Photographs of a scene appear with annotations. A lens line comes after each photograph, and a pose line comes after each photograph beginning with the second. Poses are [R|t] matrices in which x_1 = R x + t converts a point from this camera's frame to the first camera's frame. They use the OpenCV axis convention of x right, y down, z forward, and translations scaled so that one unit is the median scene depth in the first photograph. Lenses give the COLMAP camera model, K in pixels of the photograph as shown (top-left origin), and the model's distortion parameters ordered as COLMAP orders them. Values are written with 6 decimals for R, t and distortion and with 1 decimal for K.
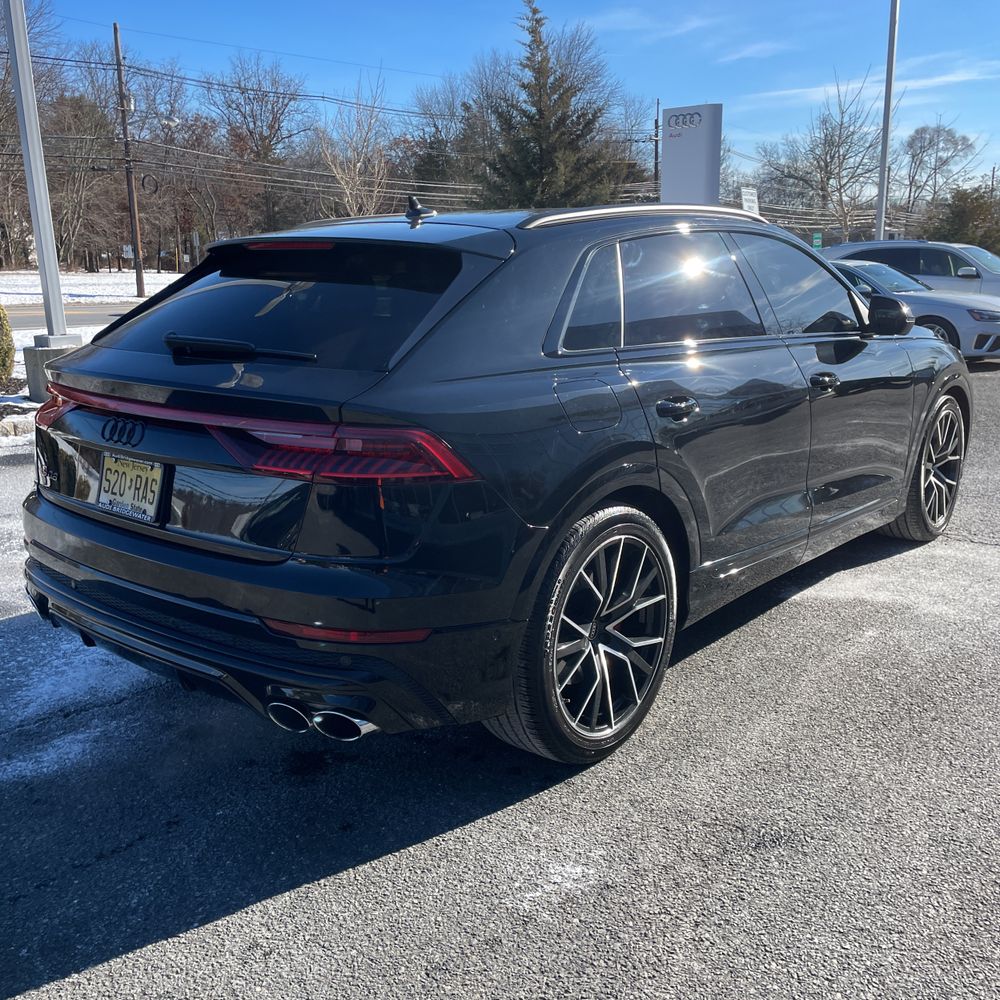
lens RADIAL K [[1007.5, 0, 499.7], [0, 1007.5, 501.0], [0, 0, 1]] dist [0.046747, 0.000000]
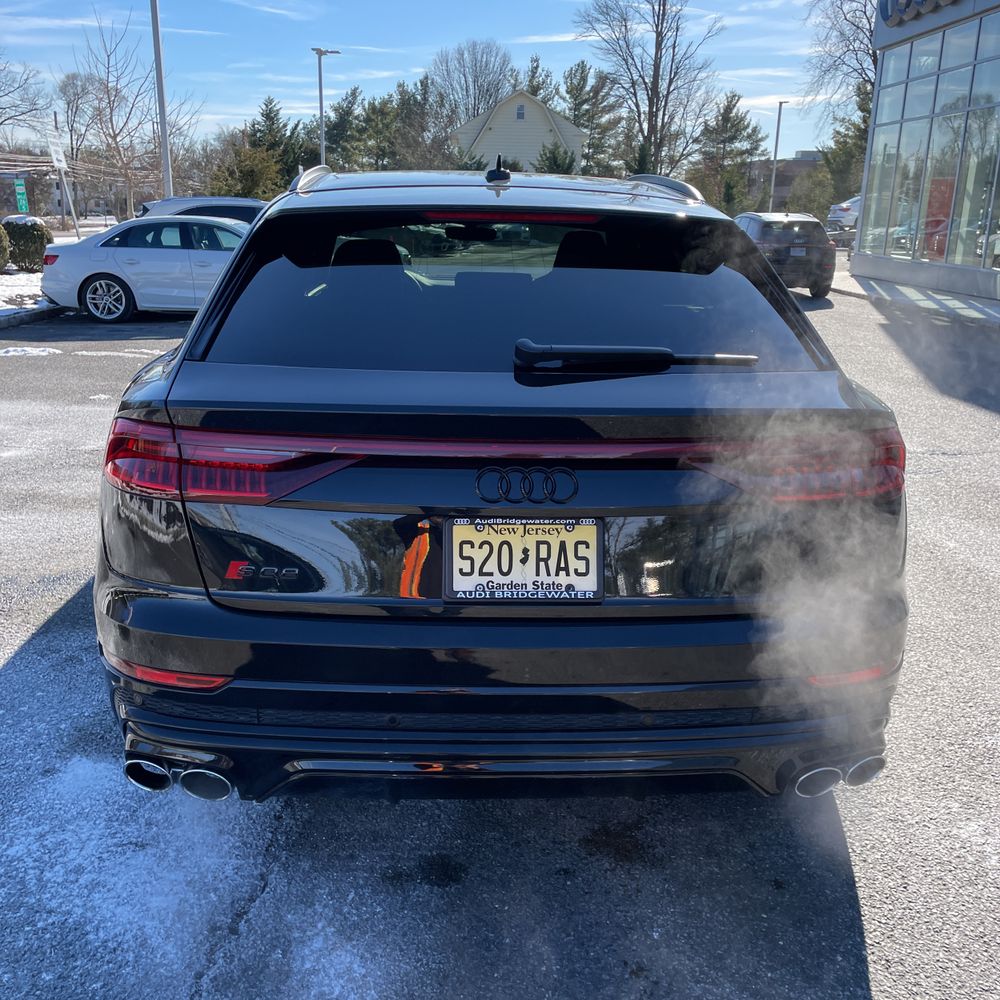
lens RADIAL K [[1007.5, 0, 500.9], [0, 1007.5, 498.3], [0, 0, 1]] dist [0.046747, 0.000000]
pose [[0.731733, -0.163866, 0.661600, -0.824343], [0.135205, 0.986277, 0.094745, -0.124041], [-0.668047, 0.020124, 0.743847, 0.466536]]
